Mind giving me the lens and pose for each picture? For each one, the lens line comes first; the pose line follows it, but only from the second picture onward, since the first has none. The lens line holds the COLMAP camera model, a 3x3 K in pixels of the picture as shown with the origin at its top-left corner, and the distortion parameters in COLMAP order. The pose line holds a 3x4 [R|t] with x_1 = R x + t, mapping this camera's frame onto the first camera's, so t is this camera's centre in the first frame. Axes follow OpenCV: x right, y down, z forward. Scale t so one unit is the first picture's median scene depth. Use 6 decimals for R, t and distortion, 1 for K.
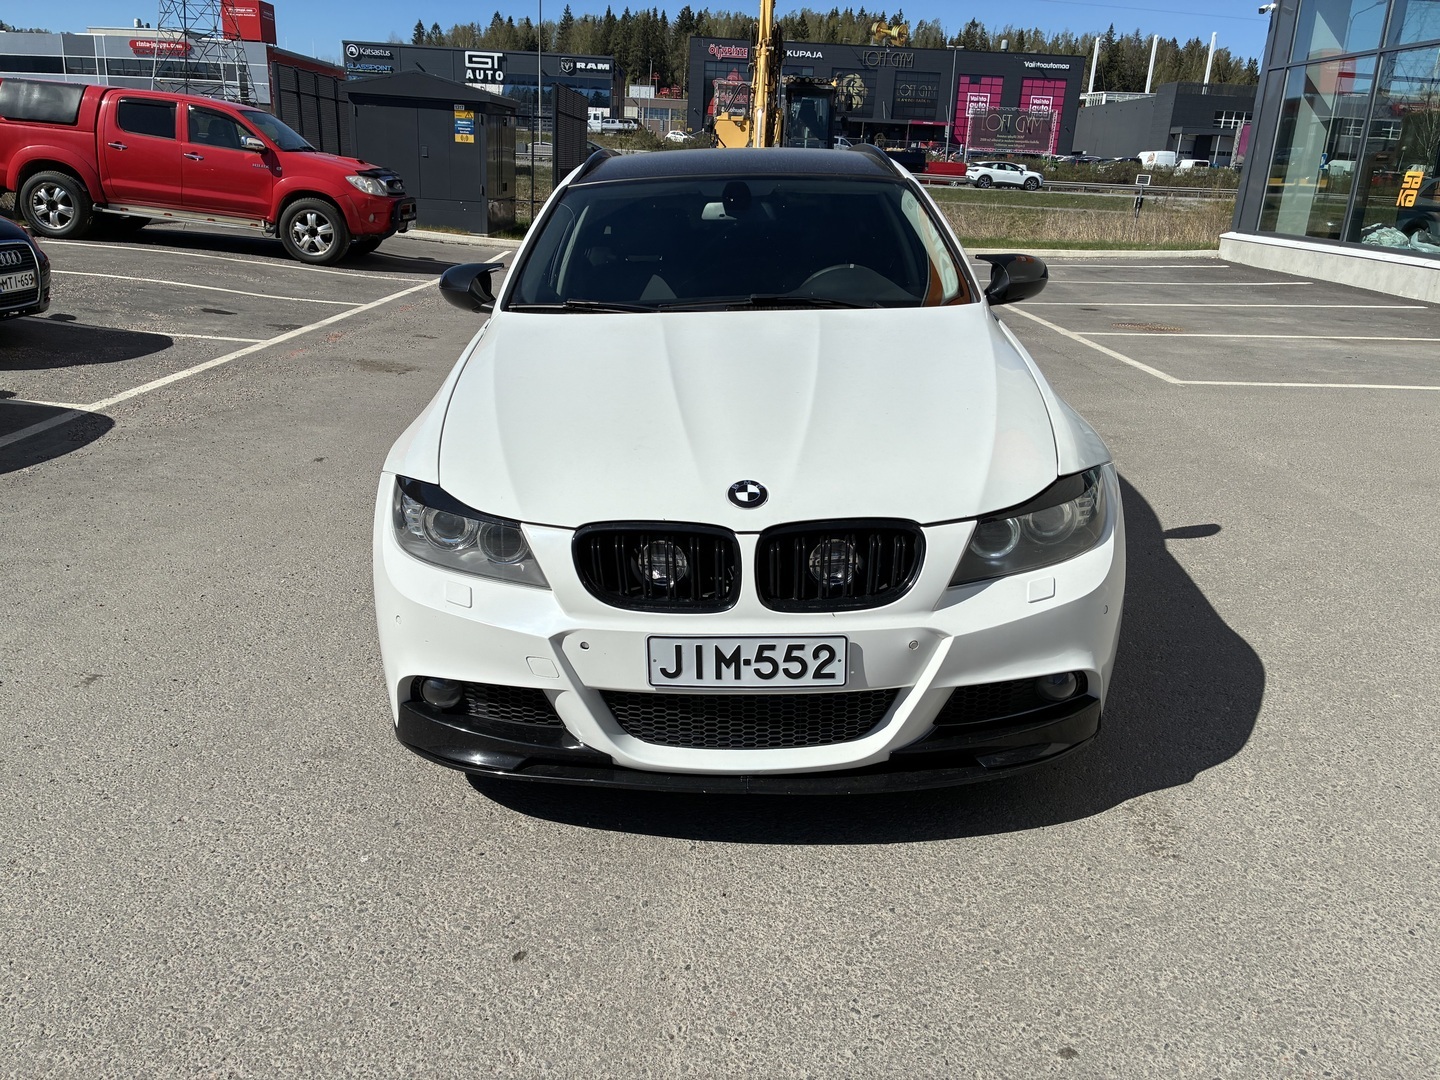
lens RADIAL K [[1082.2, 0, 714.7], [0, 1082.2, 537.7], [0, 0, 1]] dist [0.076784, -0.087627]
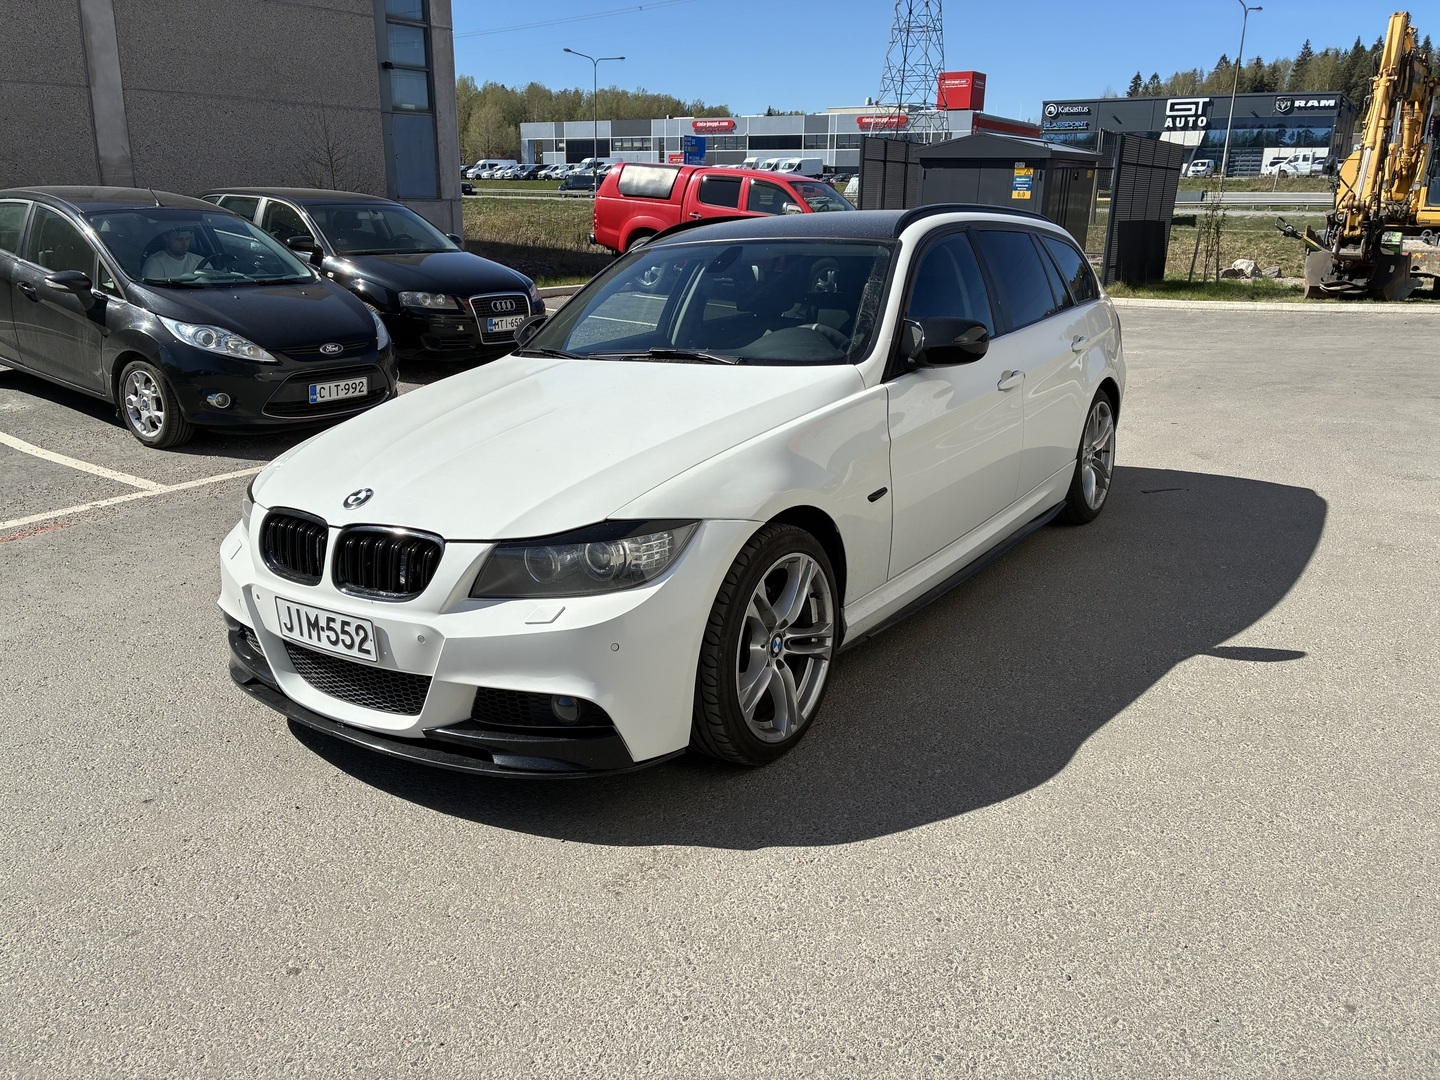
lens RADIAL K [[1082.2, 0, 714.7], [0, 1082.2, 537.7], [0, 0, 1]] dist [0.076784, -0.087627]
pose [[0.838262, 0.131139, -0.529263, 1.051270], [-0.154603, 0.987977, -0.000066, -0.059023], [0.522891, 0.081881, 0.848458, 0.149934]]
